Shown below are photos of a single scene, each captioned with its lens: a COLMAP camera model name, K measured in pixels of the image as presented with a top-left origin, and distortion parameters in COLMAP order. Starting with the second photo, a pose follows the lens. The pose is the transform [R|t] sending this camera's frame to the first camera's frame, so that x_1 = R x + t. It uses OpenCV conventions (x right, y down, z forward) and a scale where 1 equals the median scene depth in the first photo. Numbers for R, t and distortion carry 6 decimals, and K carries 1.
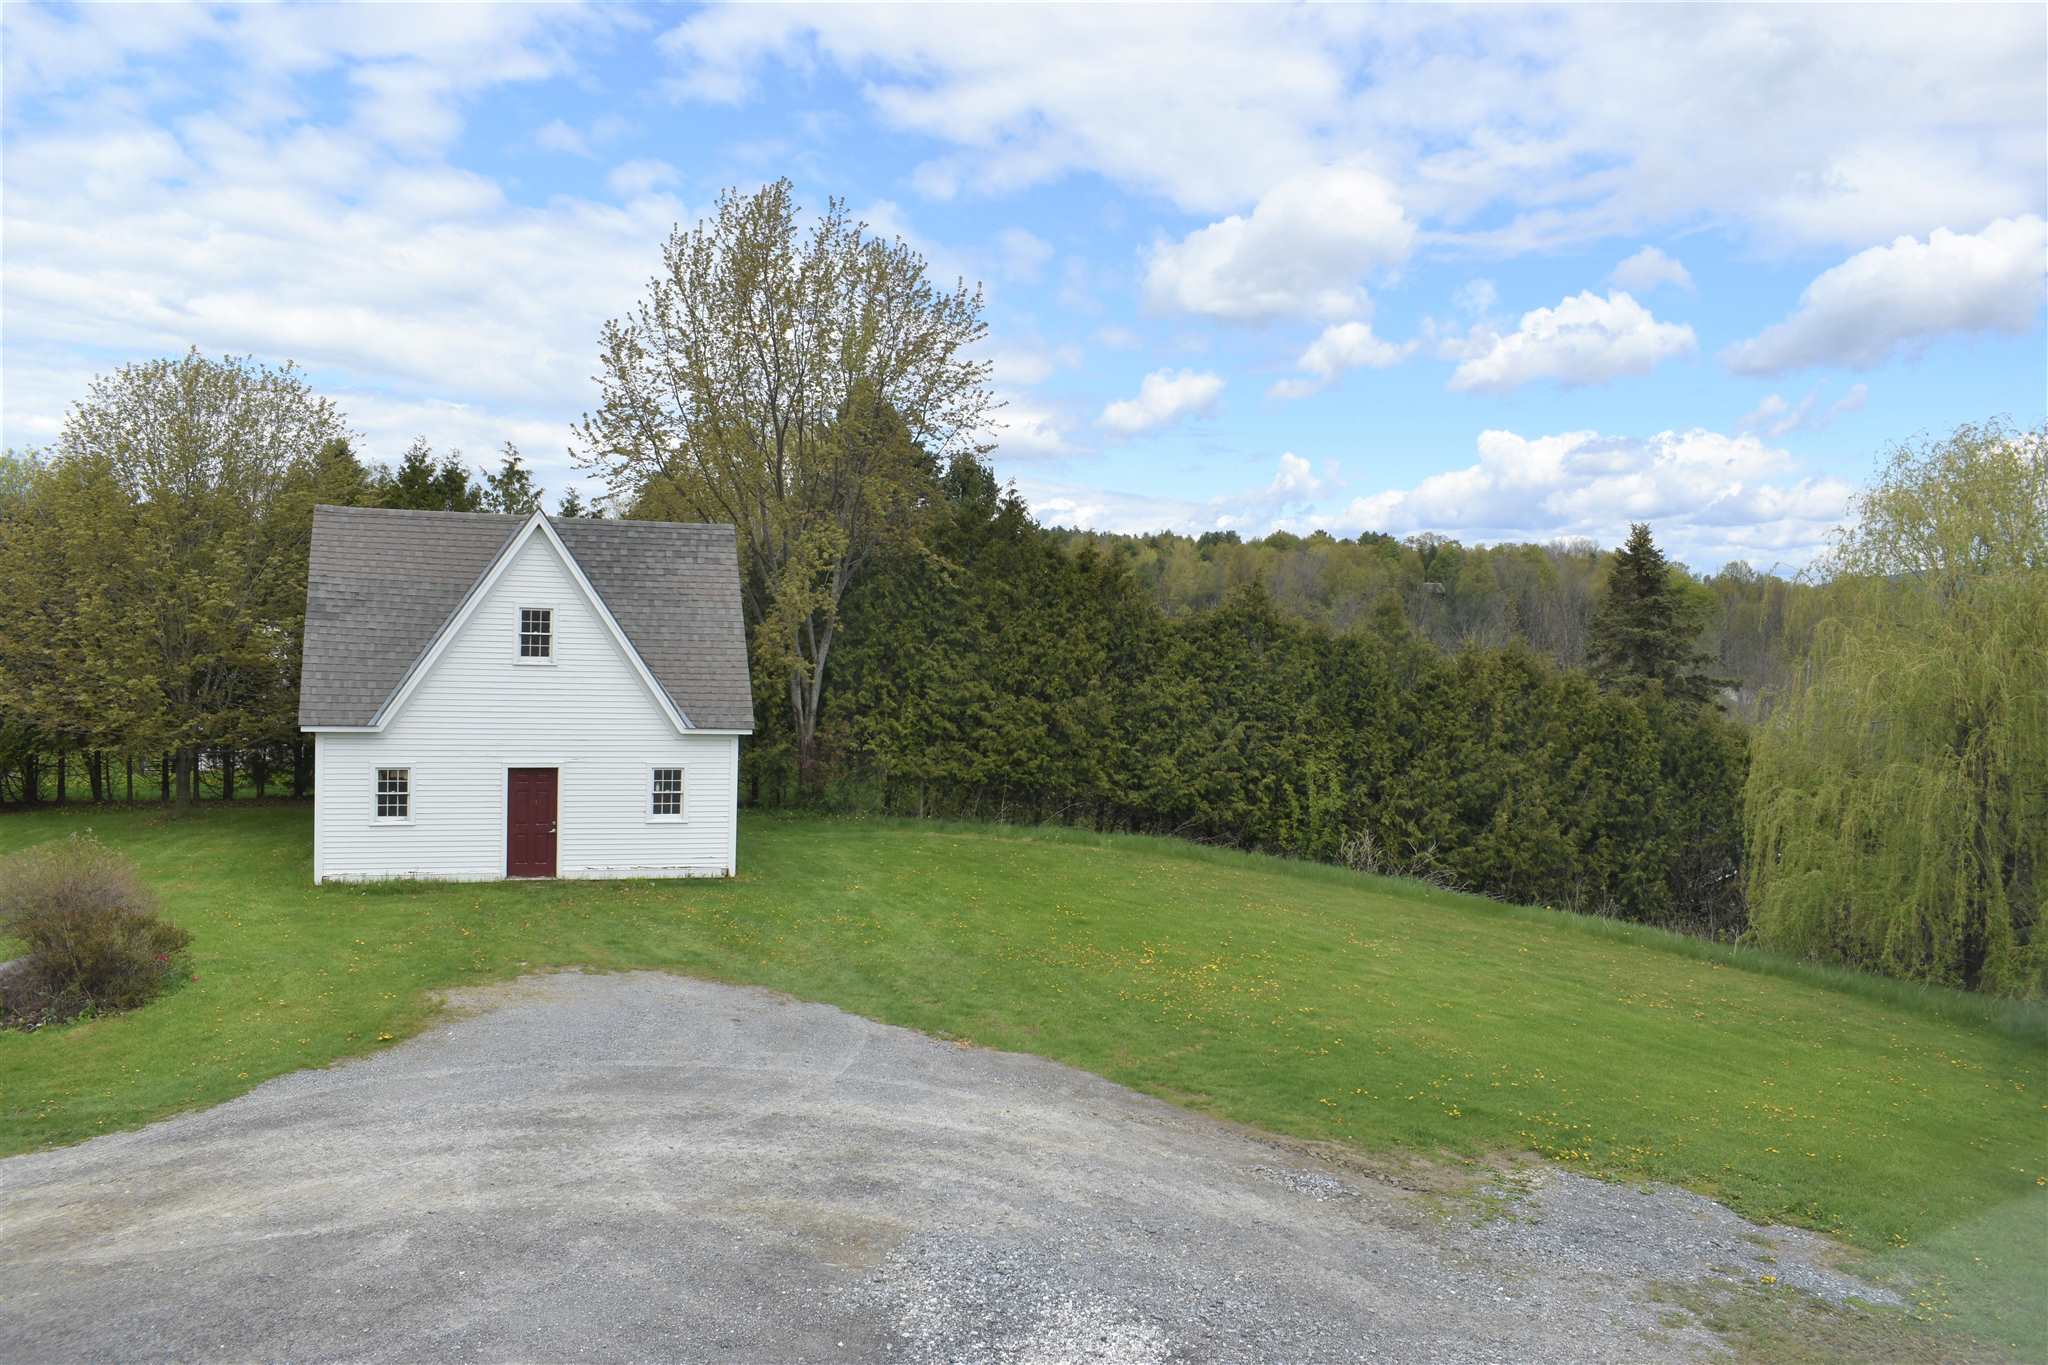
lens RADIAL K [[1610.8, 0, 1026.2], [0, 1610.8, 682.1], [0, 0, 1]] dist [-0.071351, -0.011377]
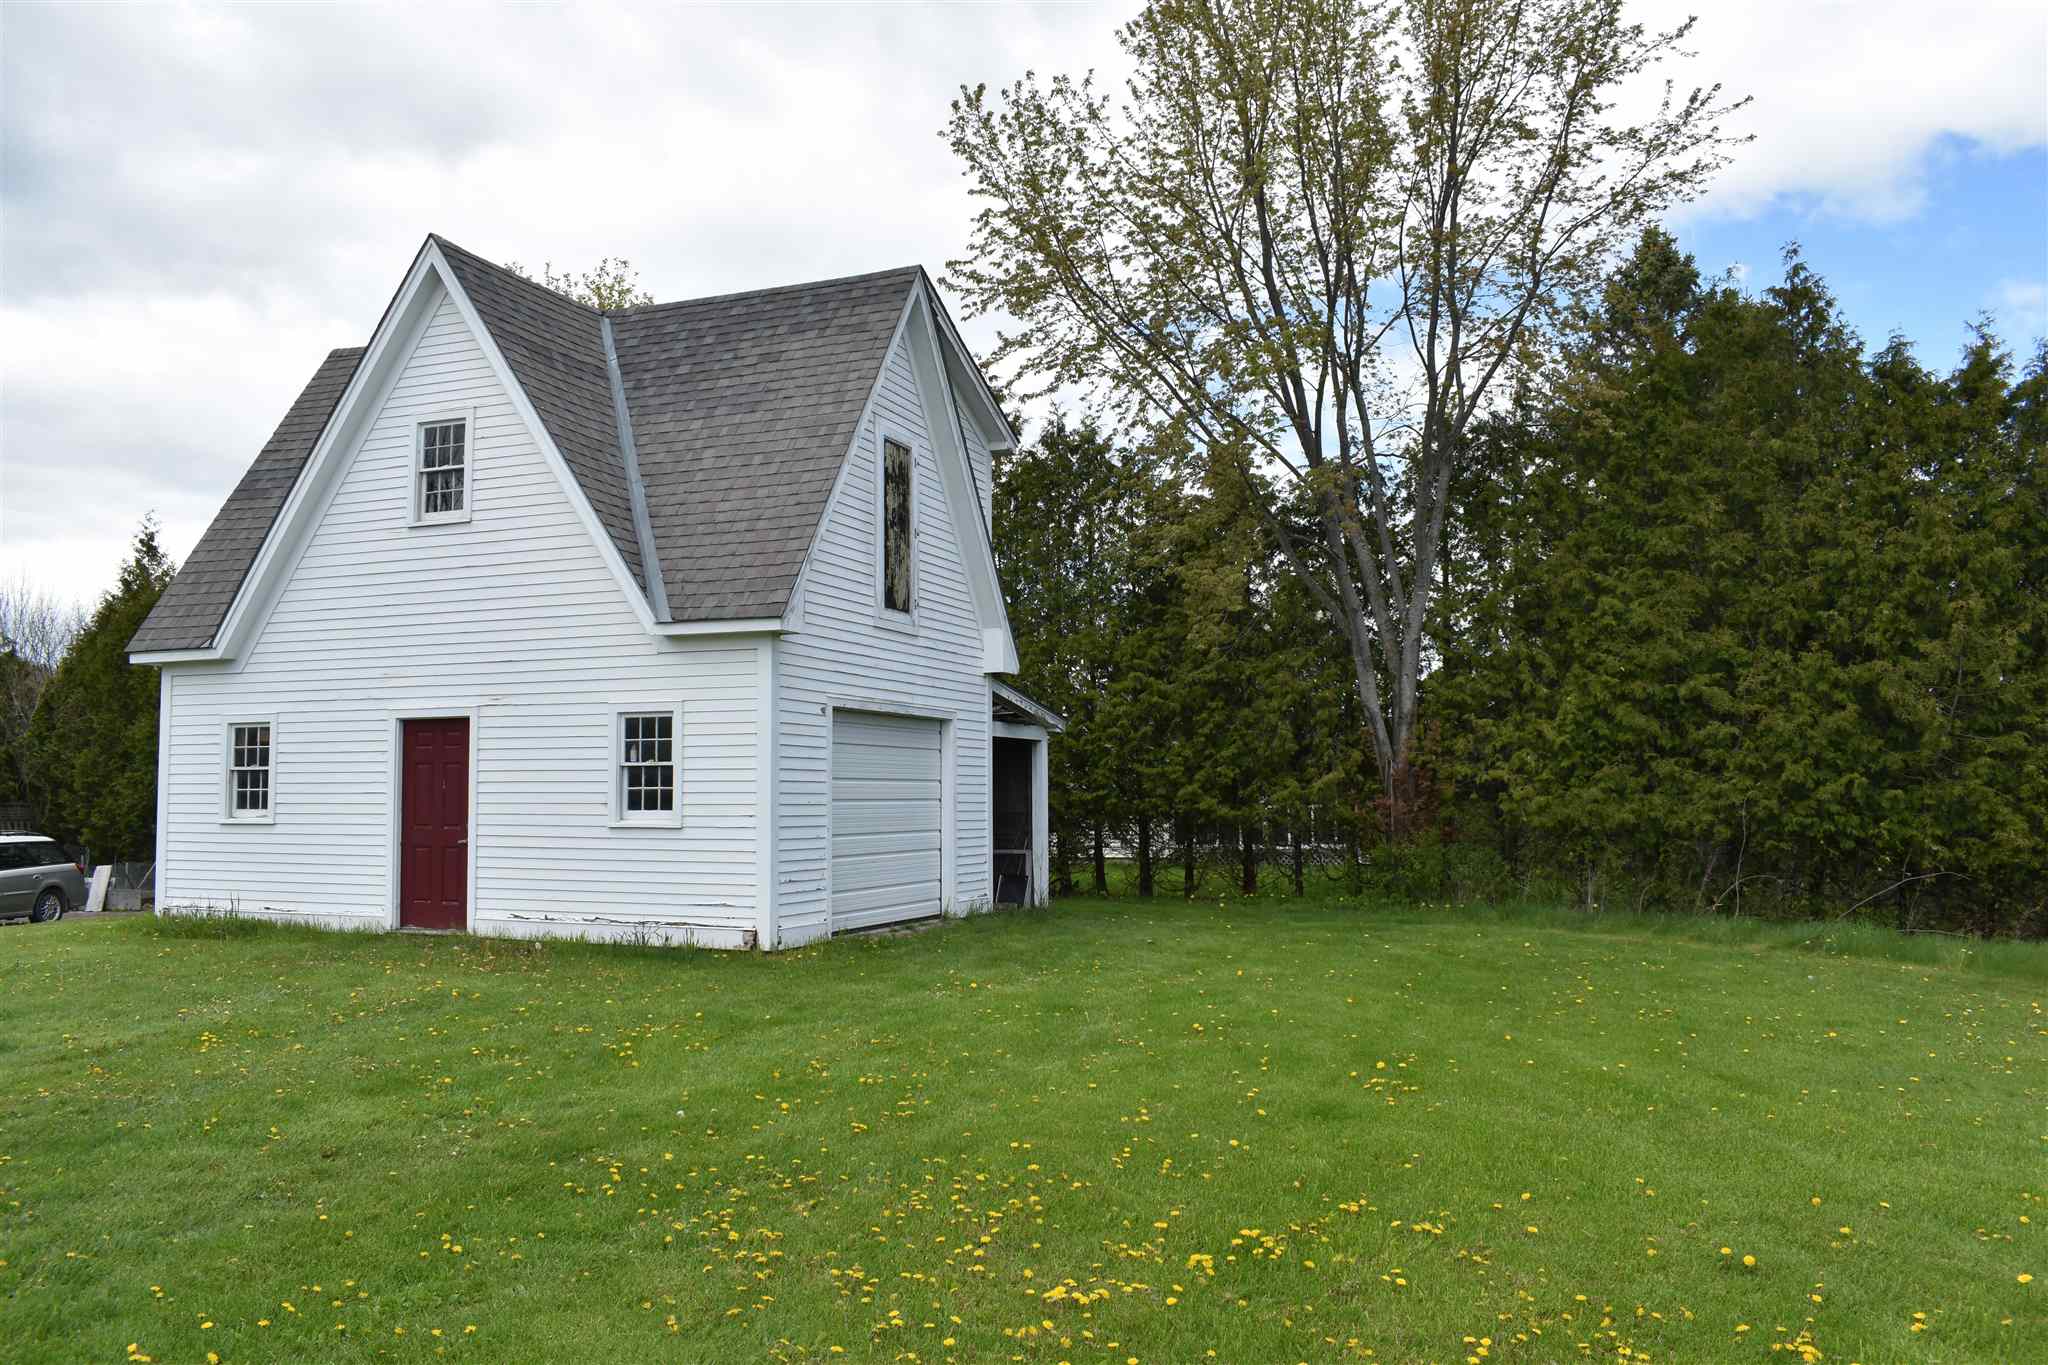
lens RADIAL K [[1610.8, 0, 1018.3], [0, 1610.8, 684.4], [0, 0, 1]] dist [-0.071351, -0.011377]
pose [[0.753119, -0.079594, -0.653051, 0.126937], [0.000885, 0.992776, -0.119980, 0.074155], [0.657884, 0.089781, 0.747749, 0.513608]]
